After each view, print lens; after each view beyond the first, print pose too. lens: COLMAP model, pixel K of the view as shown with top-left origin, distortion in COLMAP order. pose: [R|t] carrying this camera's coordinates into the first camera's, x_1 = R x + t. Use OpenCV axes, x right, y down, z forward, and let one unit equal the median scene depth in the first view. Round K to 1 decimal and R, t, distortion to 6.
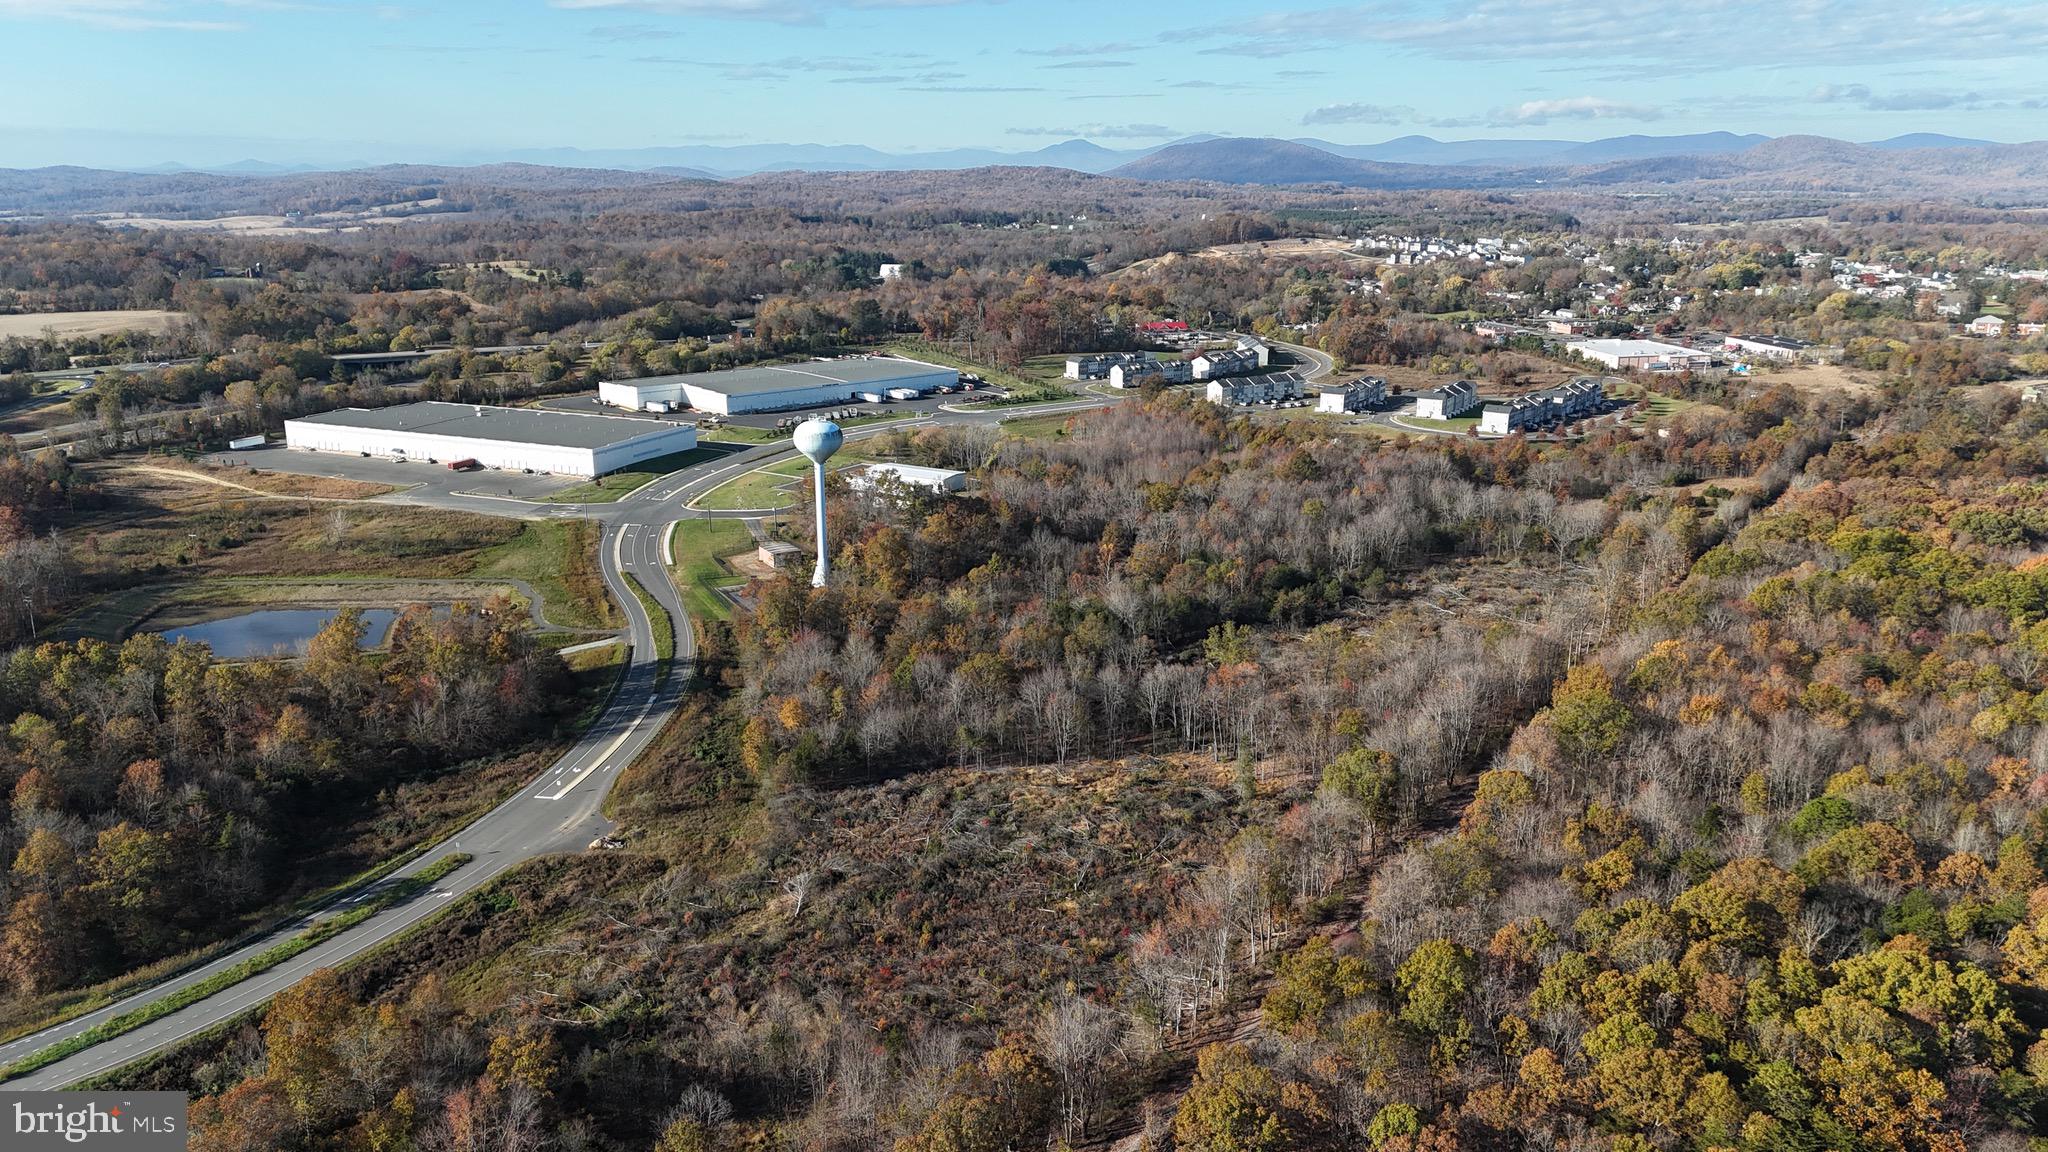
lens RADIAL K [[1501.0, 0, 1027.0], [0, 1501.0, 567.8], [0, 0, 1]] dist [0.099860, -0.113405]
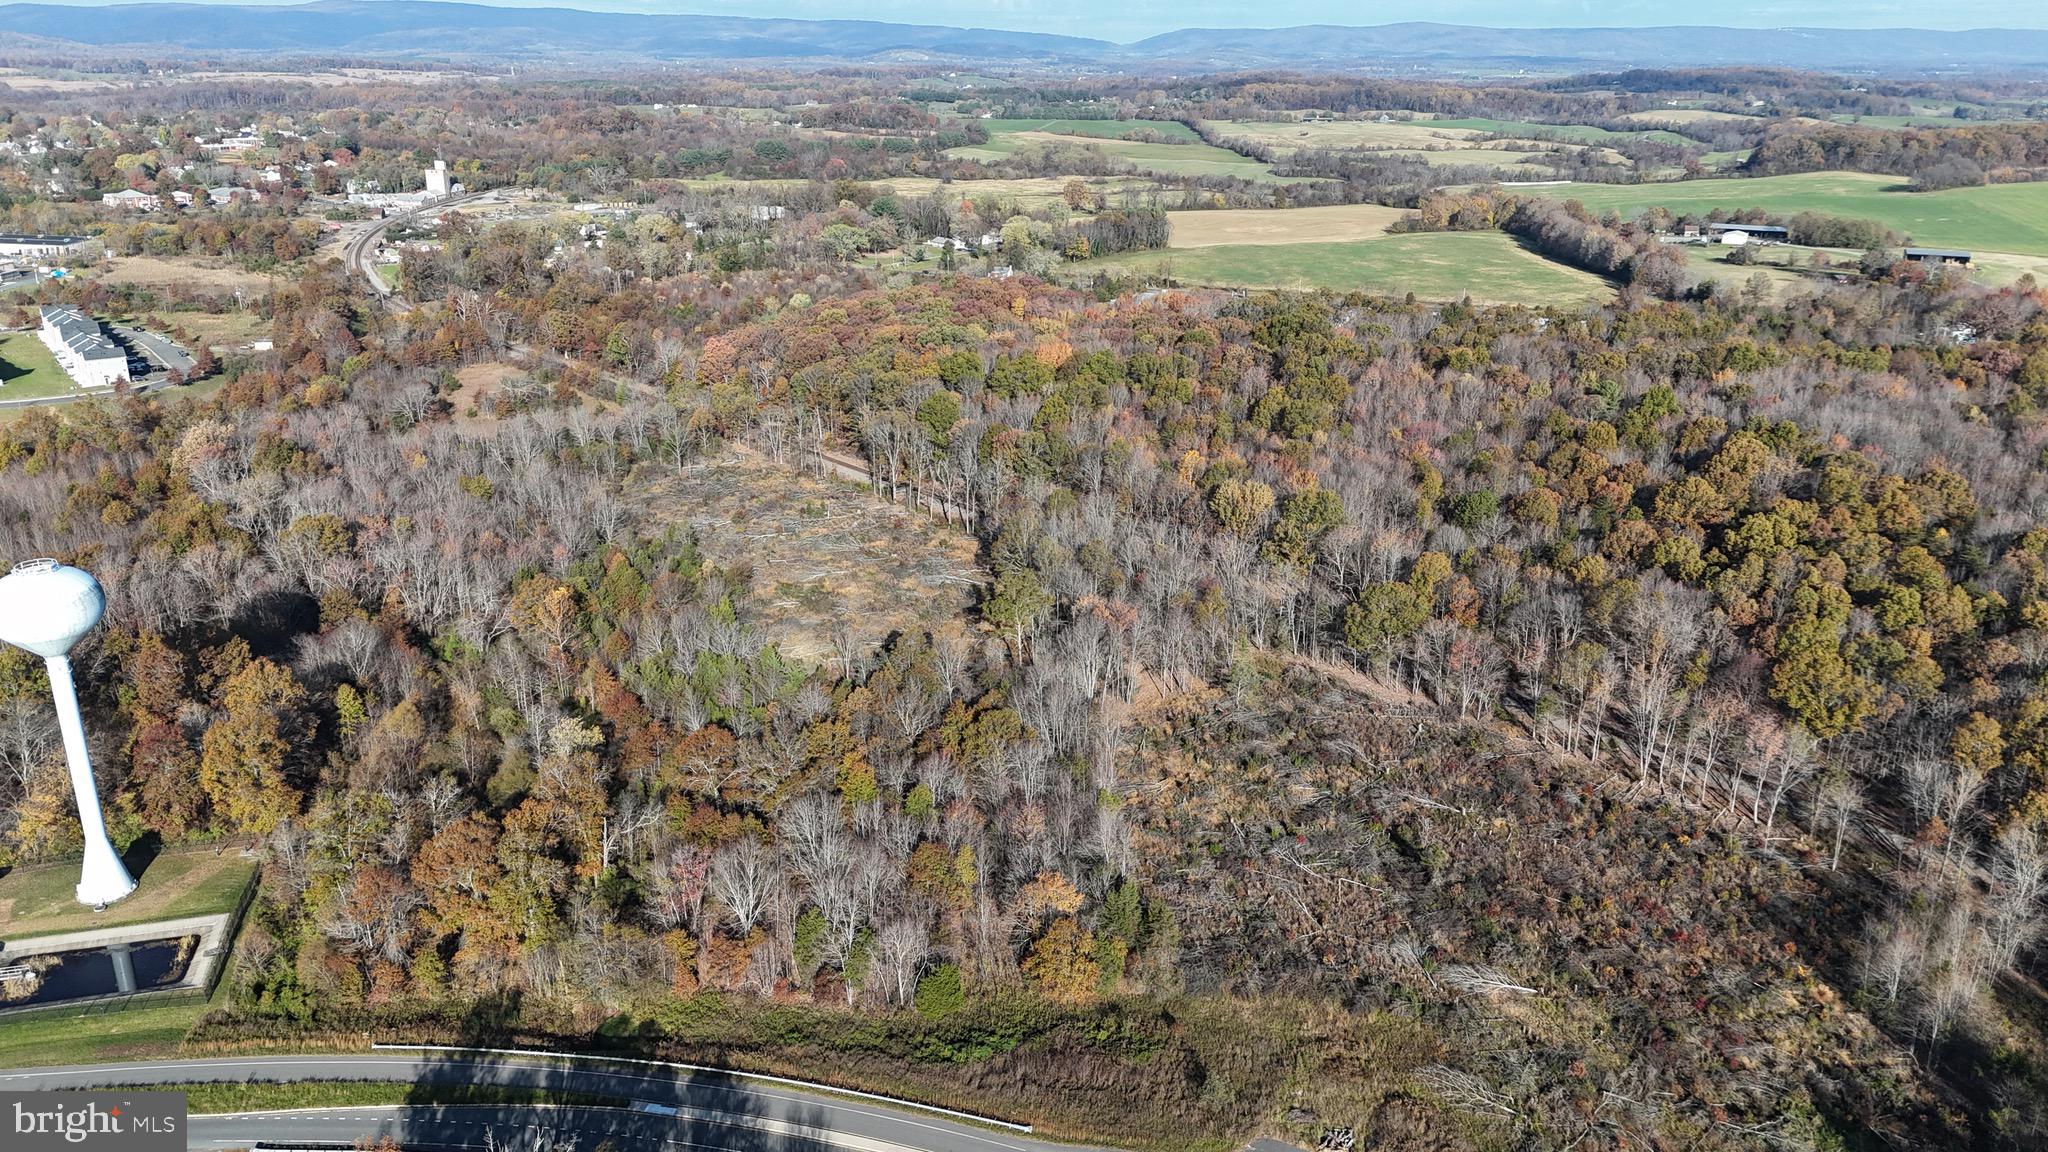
lens RADIAL K [[1506.1, 0, 1027.4], [0, 1506.1, 574.4], [0, 0, 1]] dist [0.078473, -0.077949]
pose [[0.221568, -0.323208, 0.920024, -0.248843], [0.243965, 0.931843, 0.268606, -0.072740], [-0.944134, 0.164940, 0.285318, 0.281372]]
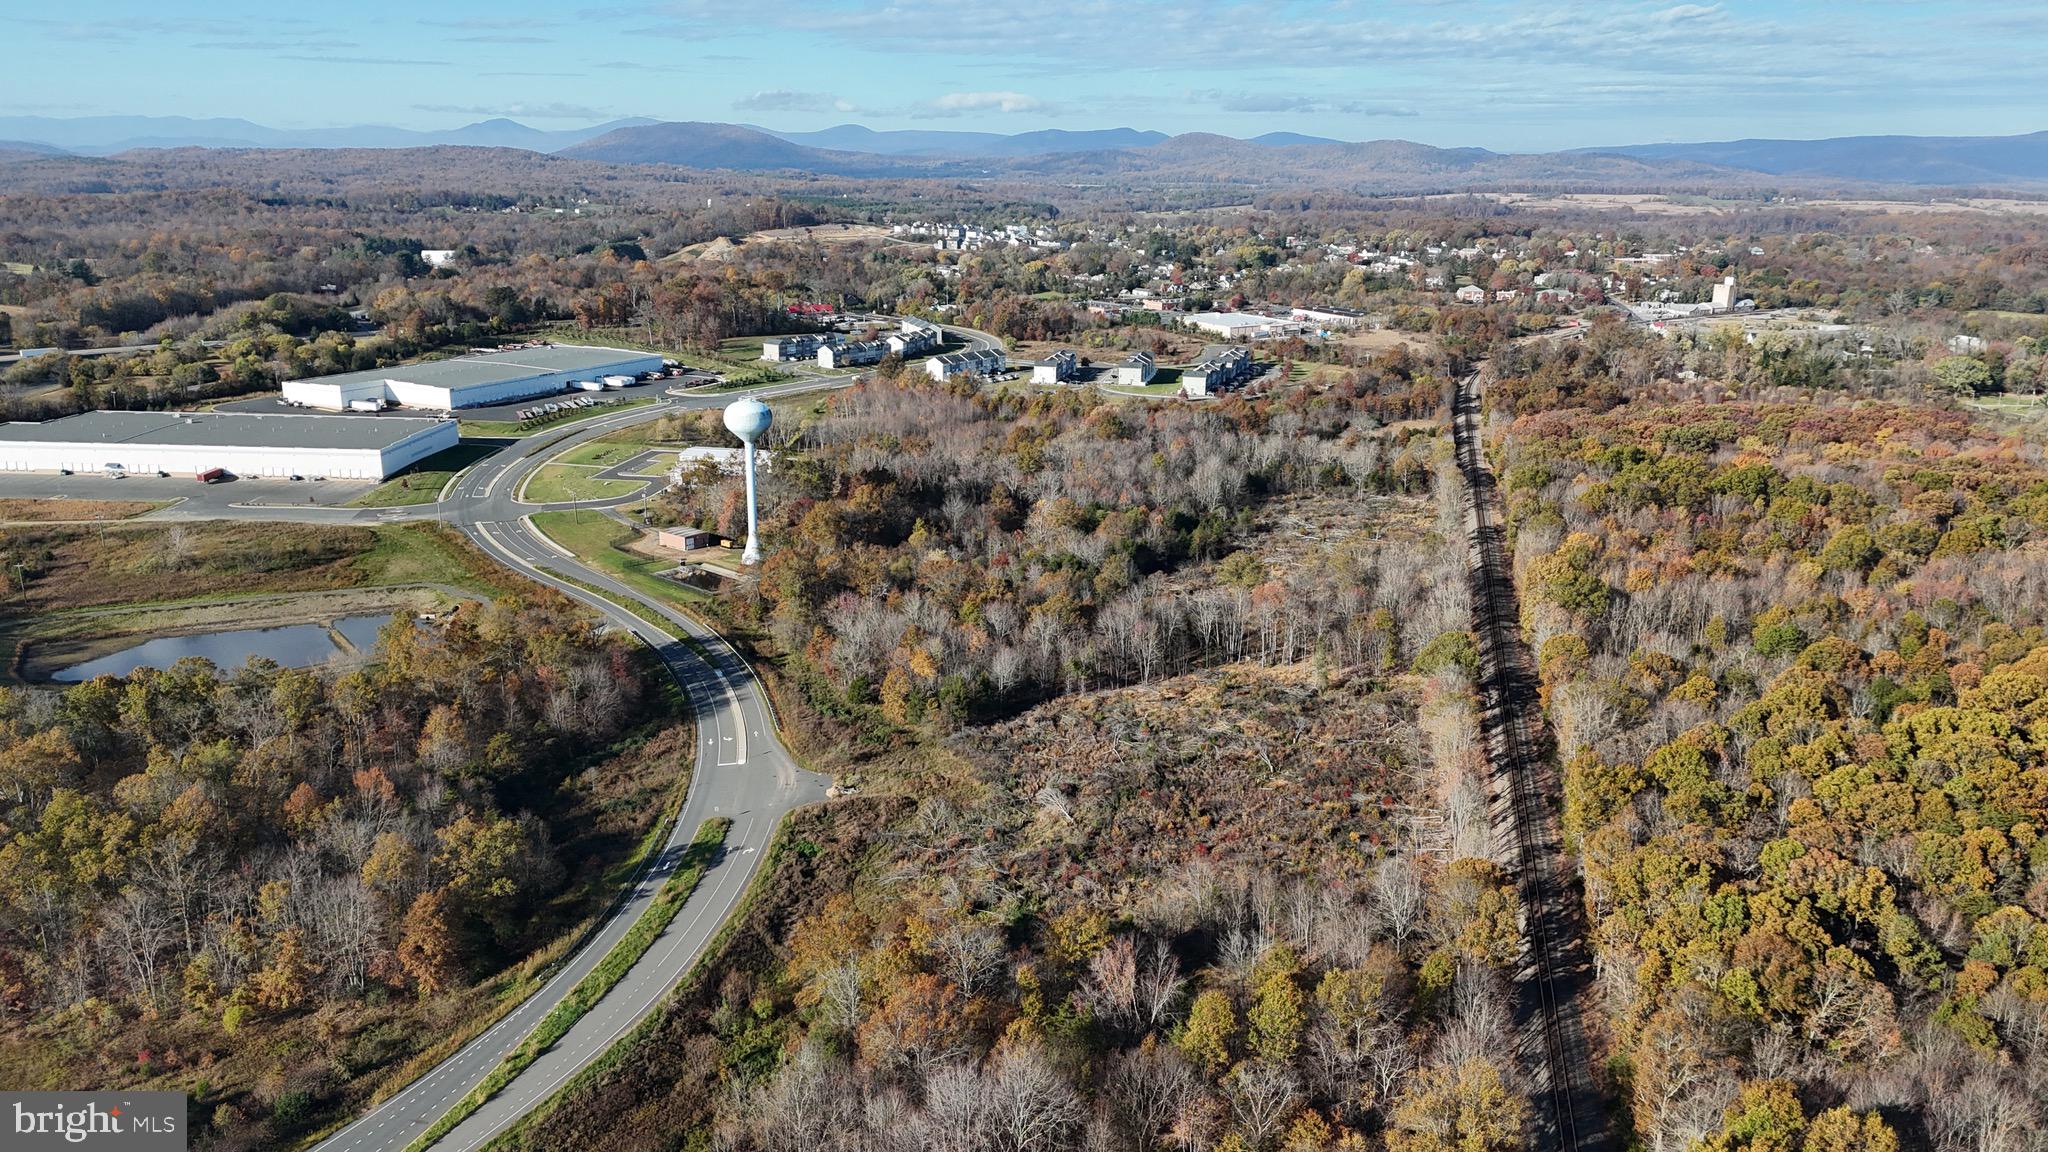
lens RADIAL K [[1501.0, 0, 1027.0], [0, 1501.0, 567.8], [0, 0, 1]] dist [0.099860, -0.113405]
pose [[0.936794, -0.083791, 0.339699, -0.155832], [0.080882, 0.996464, 0.022741, 0.003551], [-0.340403, 0.006172, 0.940259, -0.012415]]
